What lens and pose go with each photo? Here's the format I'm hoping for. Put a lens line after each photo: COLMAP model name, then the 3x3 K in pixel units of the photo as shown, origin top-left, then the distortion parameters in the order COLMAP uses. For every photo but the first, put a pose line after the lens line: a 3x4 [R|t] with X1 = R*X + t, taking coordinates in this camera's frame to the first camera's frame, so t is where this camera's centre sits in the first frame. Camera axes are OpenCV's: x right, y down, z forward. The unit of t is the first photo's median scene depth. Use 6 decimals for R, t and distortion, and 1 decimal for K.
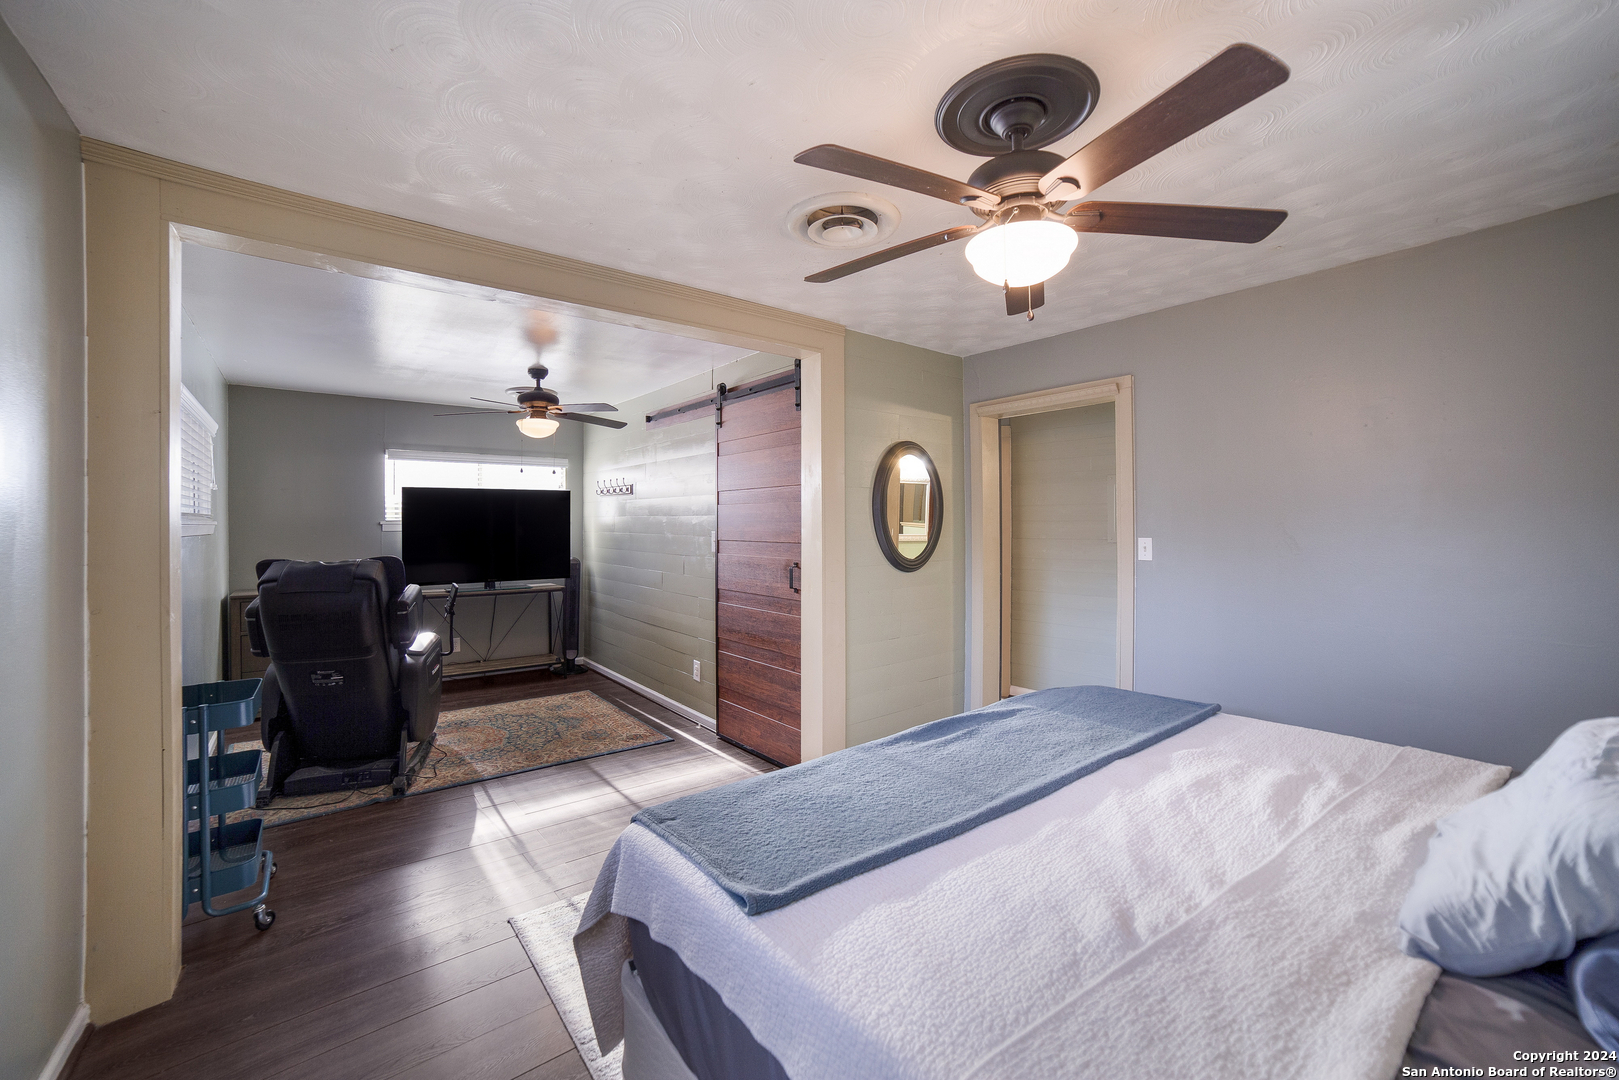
lens RADIAL K [[653.0, 0, 803.2], [0, 653.0, 526.0], [0, 0, 1]] dist [-0.090074, 0.034623]
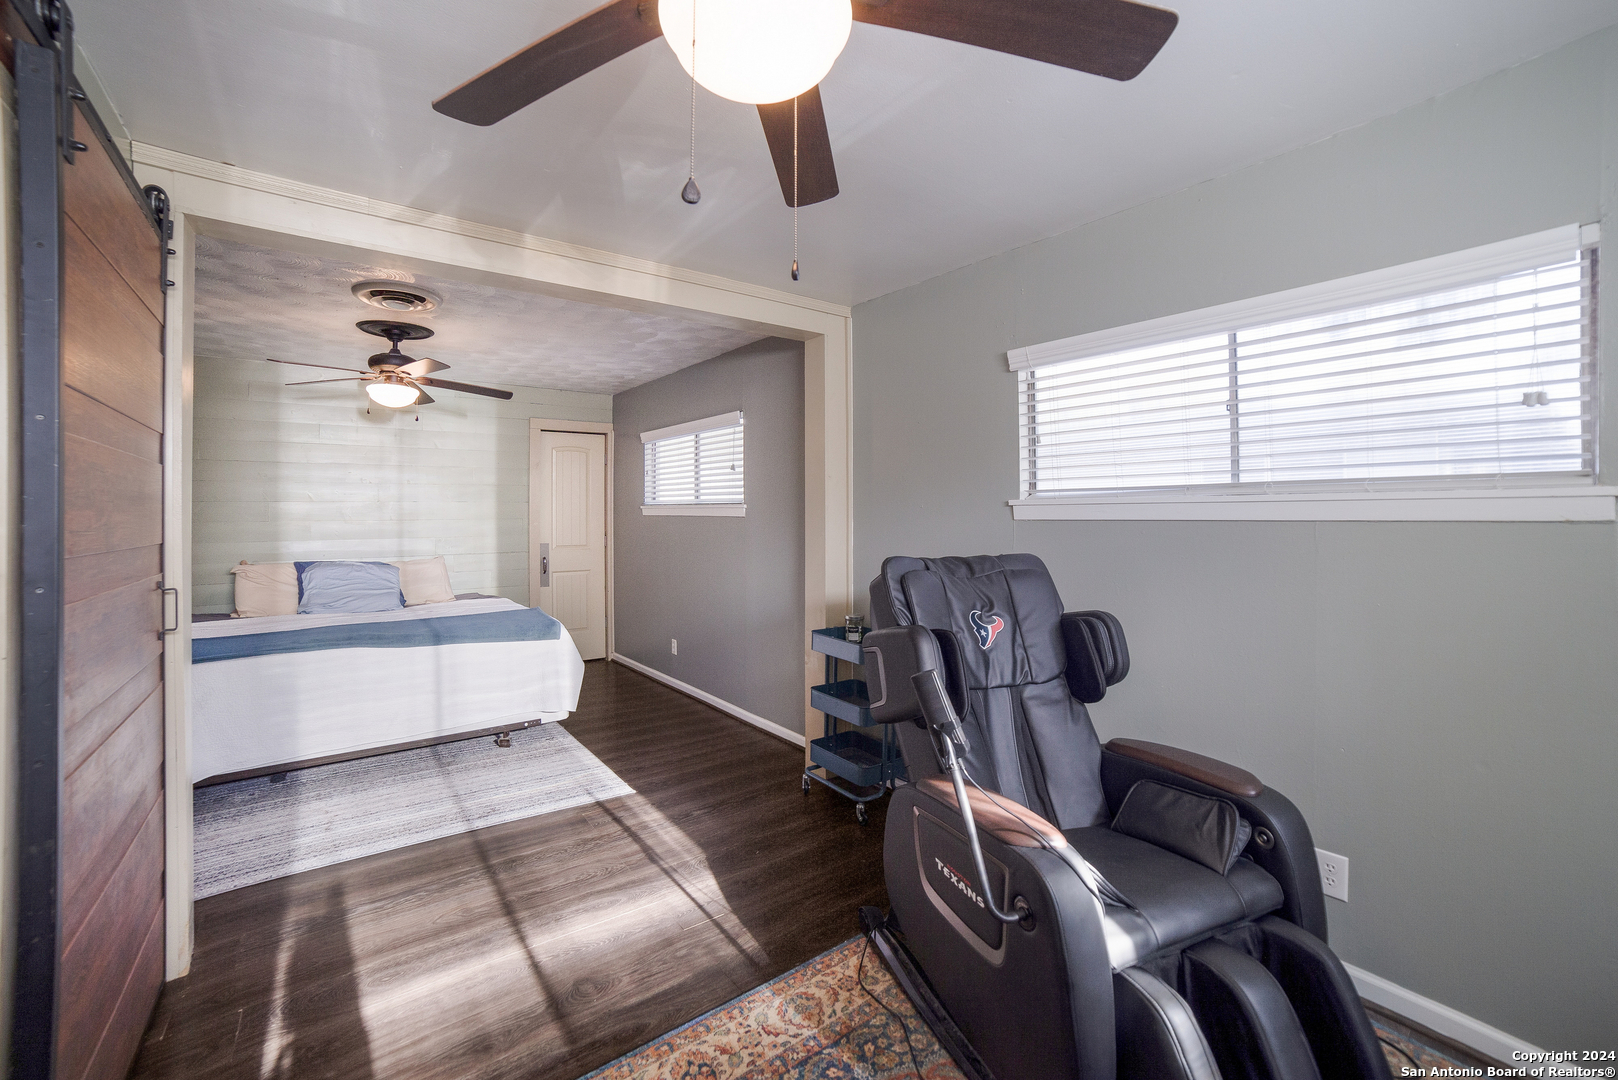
lens RADIAL K [[649.7, 0, 792.7], [0, 649.7, 515.2], [0, 0, 1]] dist [-0.038011, 0.000076]
pose [[-0.999461, 0.008685, 0.031665, -0.477070], [0.008848, 0.999948, 0.004989, 0.002763], [-0.031620, 0.005267, -0.999486, 1.334763]]
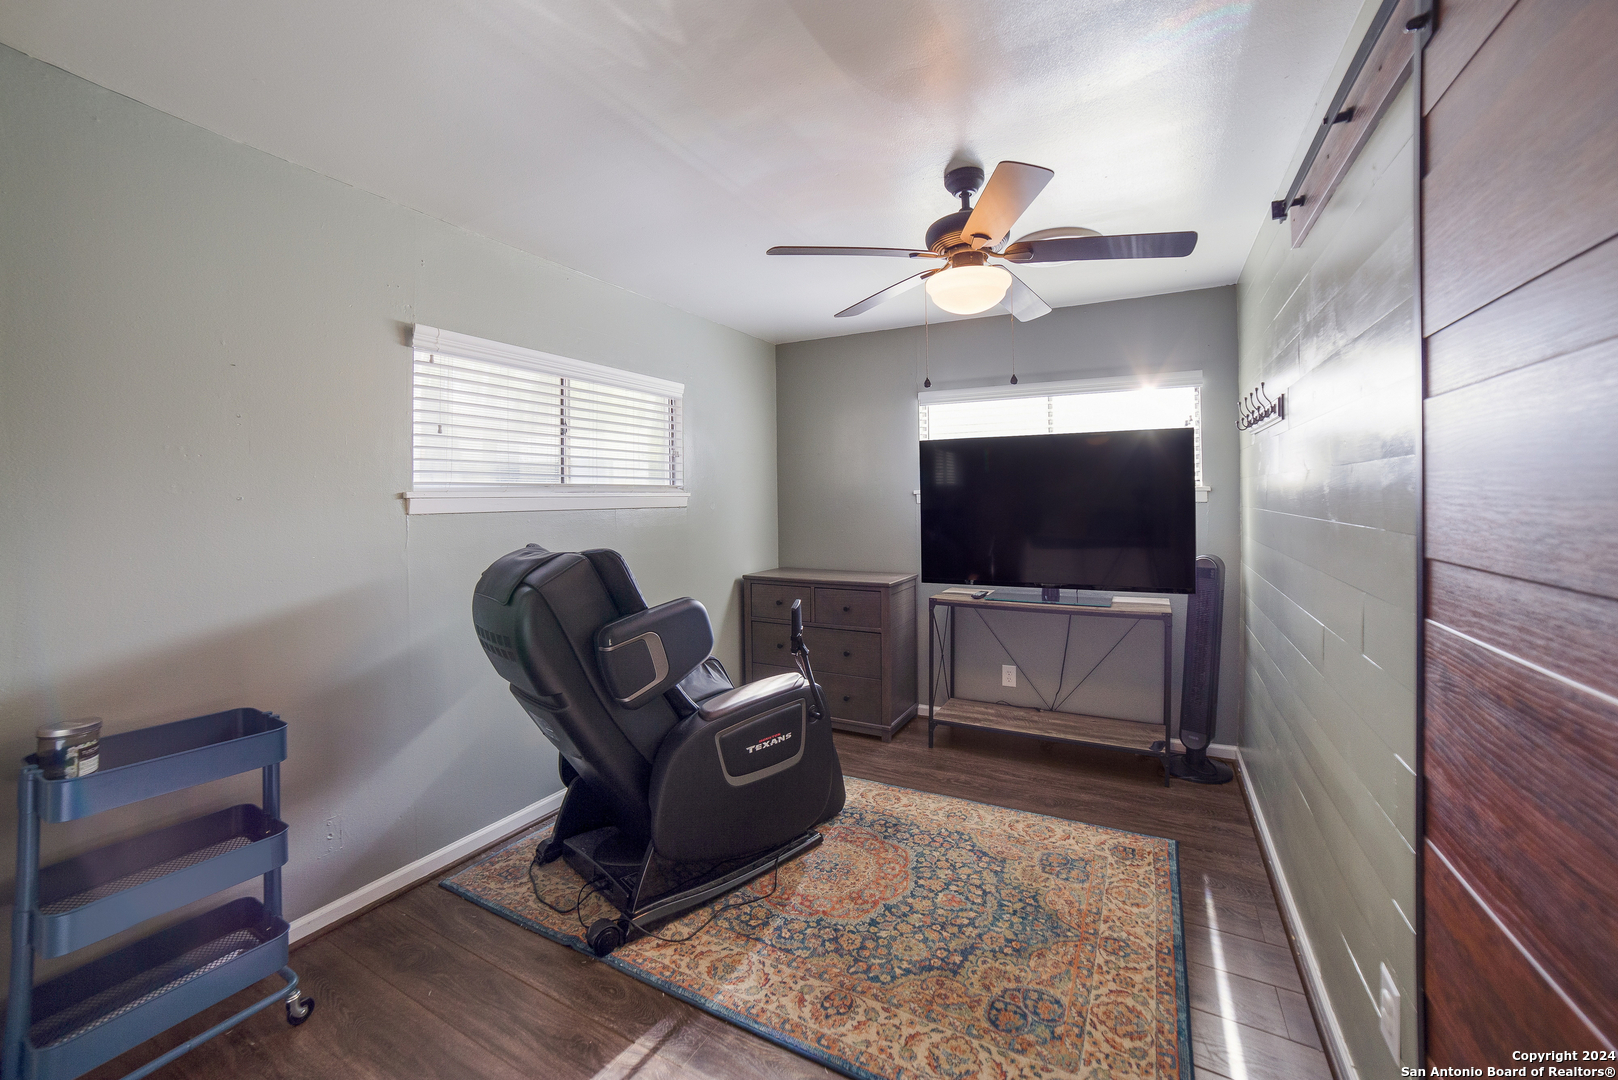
lens RADIAL K [[650.0, 0, 804.8], [0, 650.0, 501.3], [0, 0, 1]] dist [-0.093841, 0.034809]
pose [[0.386508, 0.002554, -0.922282, -0.022567], [0.006206, 0.999966, 0.005370, 0.000408], [0.922265, -0.007799, 0.386479, 0.773024]]
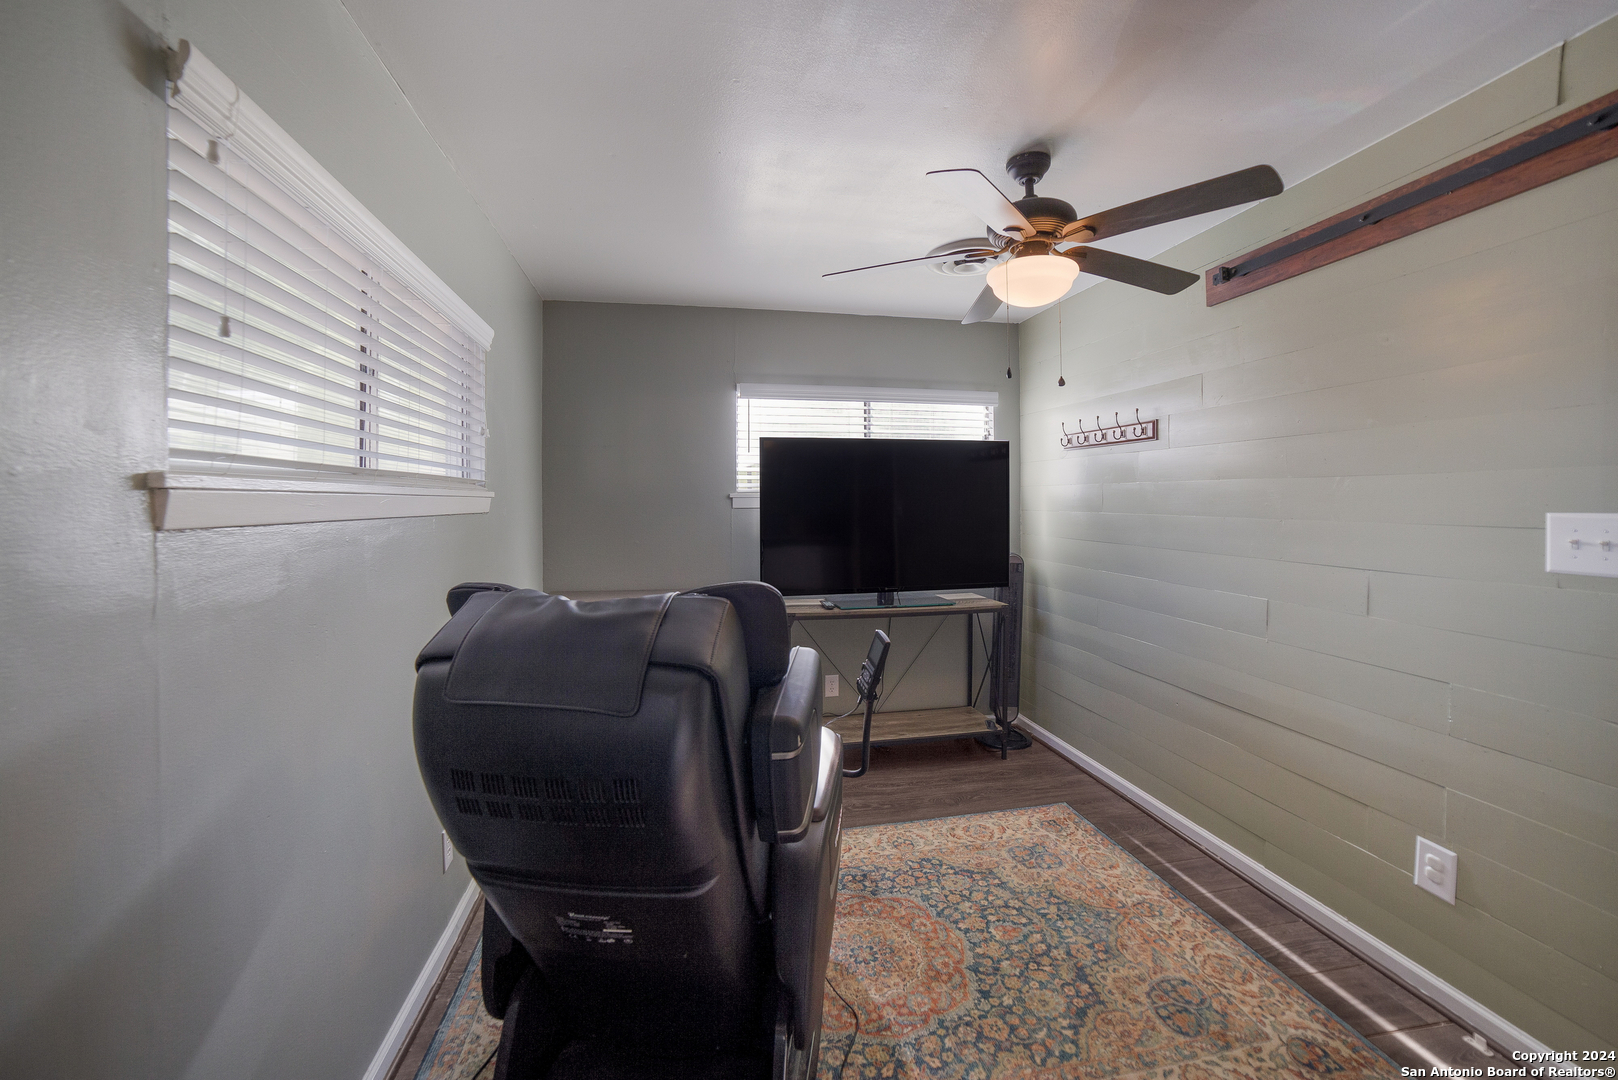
lens RADIAL K [[650.0, 0, 804.8], [0, 650.0, 501.3], [0, 0, 1]] dist [-0.093841, 0.034809]
pose [[0.888373, -0.000218, -0.459122, -0.384242], [-0.000805, 0.999998, -0.002033, 0.003219], [0.459122, 0.002175, 0.888371, 0.576701]]
